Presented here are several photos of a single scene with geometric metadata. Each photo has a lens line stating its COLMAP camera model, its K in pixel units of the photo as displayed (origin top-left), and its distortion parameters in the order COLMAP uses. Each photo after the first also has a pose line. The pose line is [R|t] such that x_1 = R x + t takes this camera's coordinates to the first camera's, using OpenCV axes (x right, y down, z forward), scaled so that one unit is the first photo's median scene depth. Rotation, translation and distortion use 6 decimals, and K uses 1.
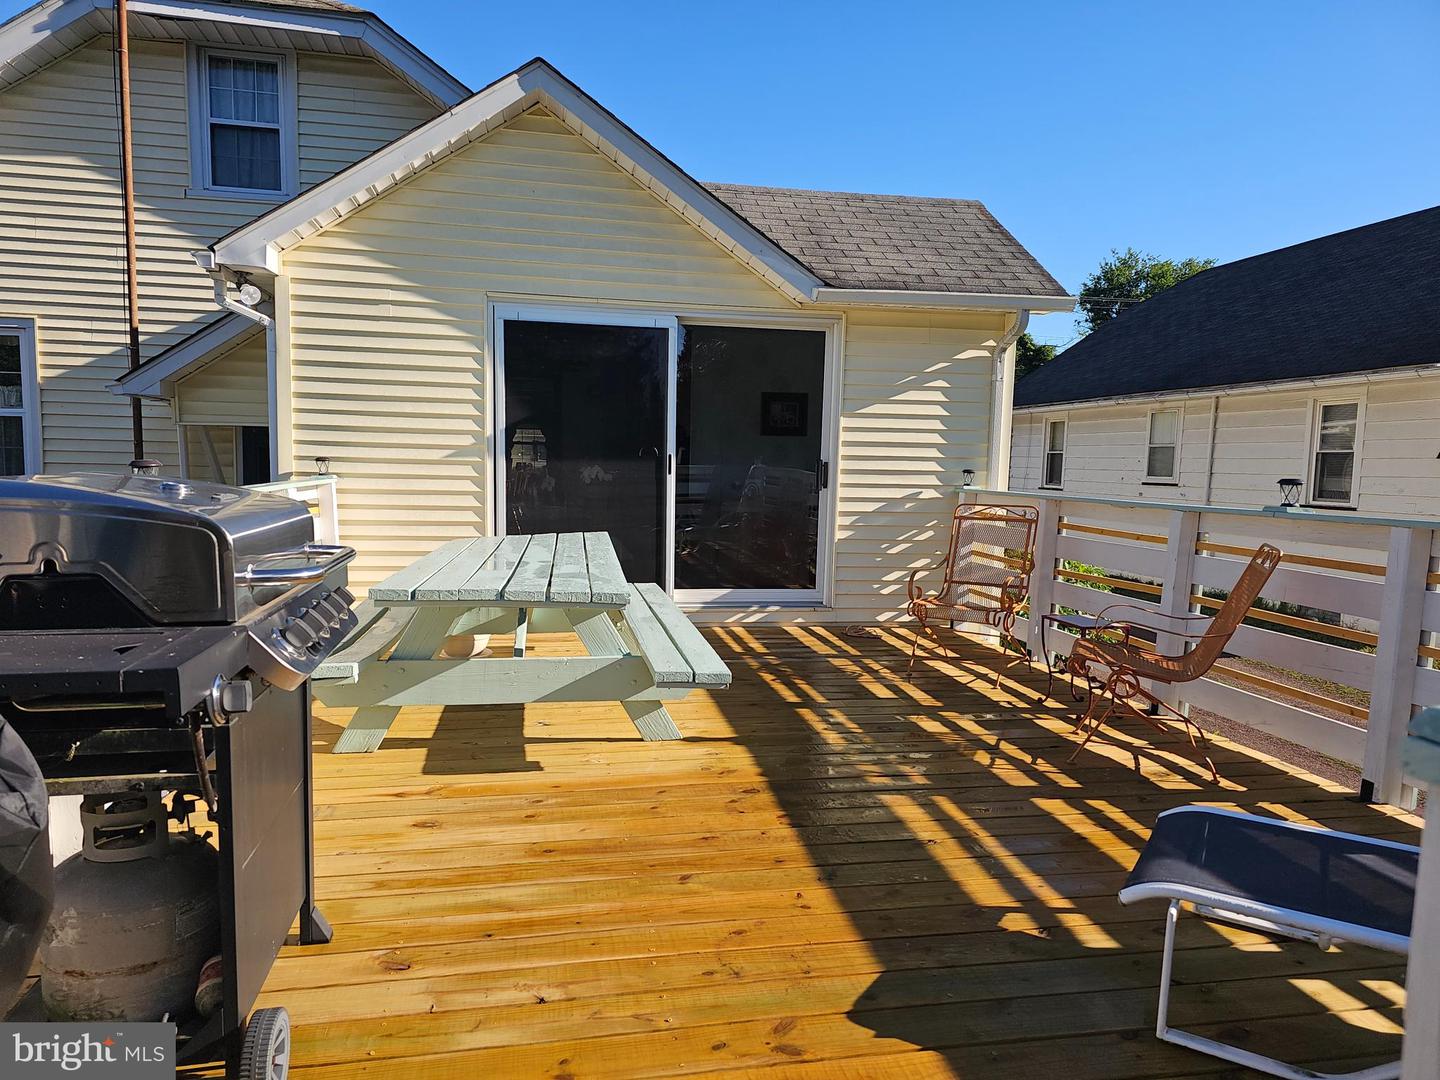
lens RADIAL K [[970.3, 0, 728.8], [0, 970.3, 545.5], [0, 0, 1]] dist [0.063934, -0.053142]
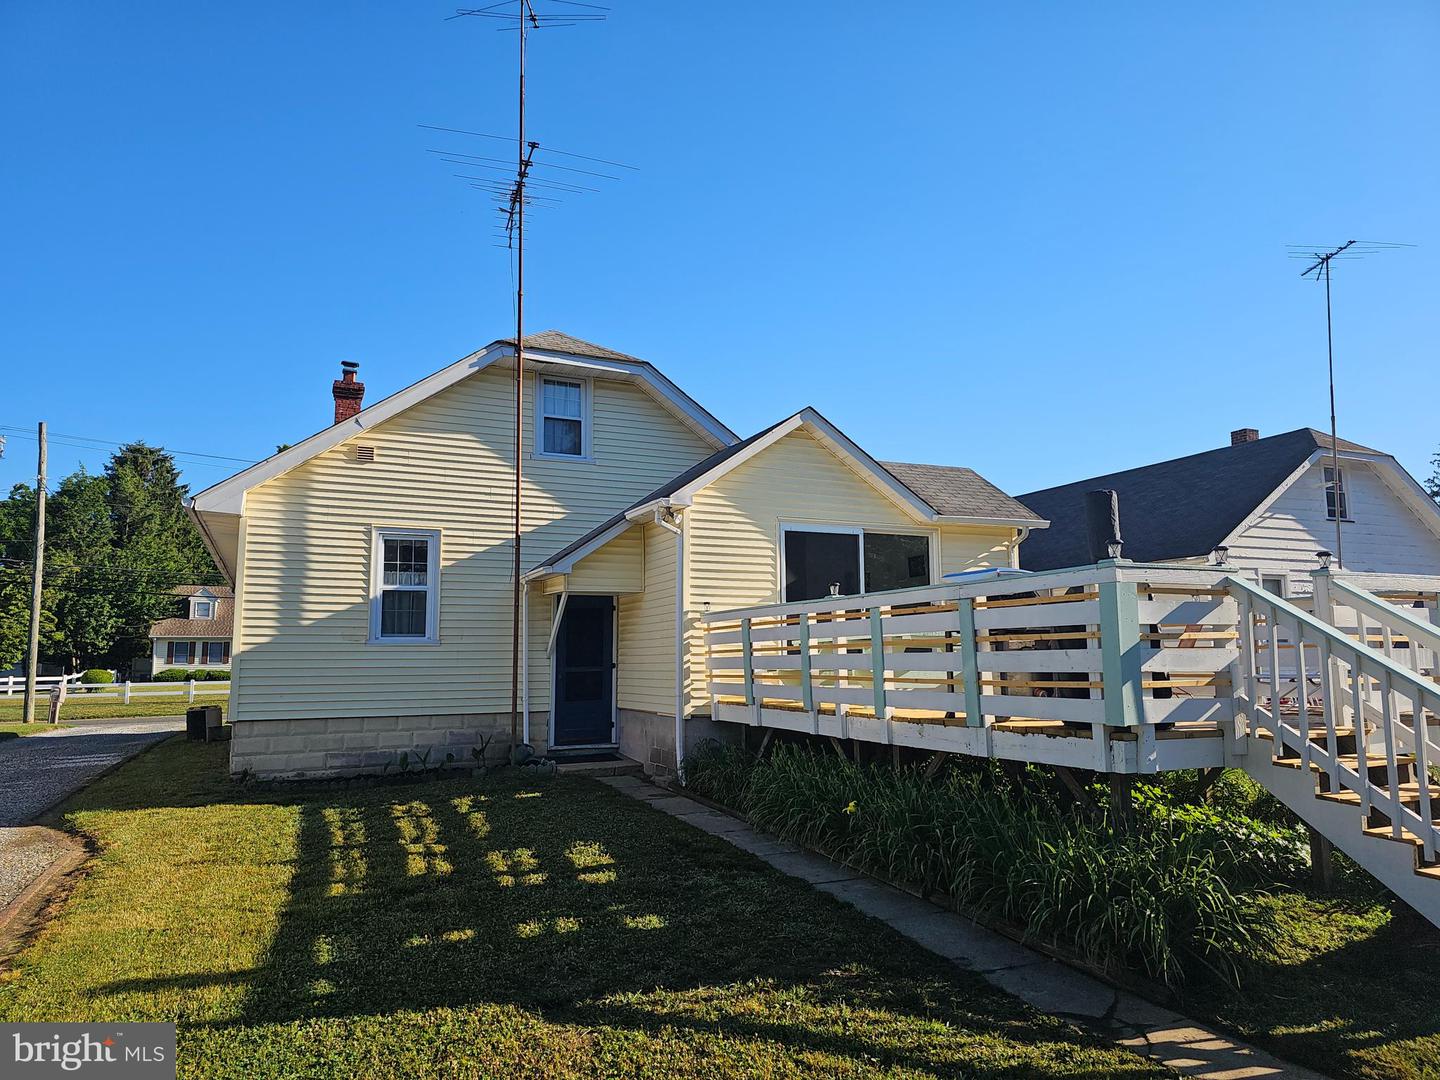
lens RADIAL K [[970.3, 0, 723.2], [0, 970.3, 549.4], [0, 0, 1]] dist [0.063934, -0.053142]
pose [[0.972563, -0.001349, 0.232634, -0.731673], [0.048548, 0.979144, -0.197281, 0.160517], [-0.227516, 0.203163, 0.952345, -0.715639]]
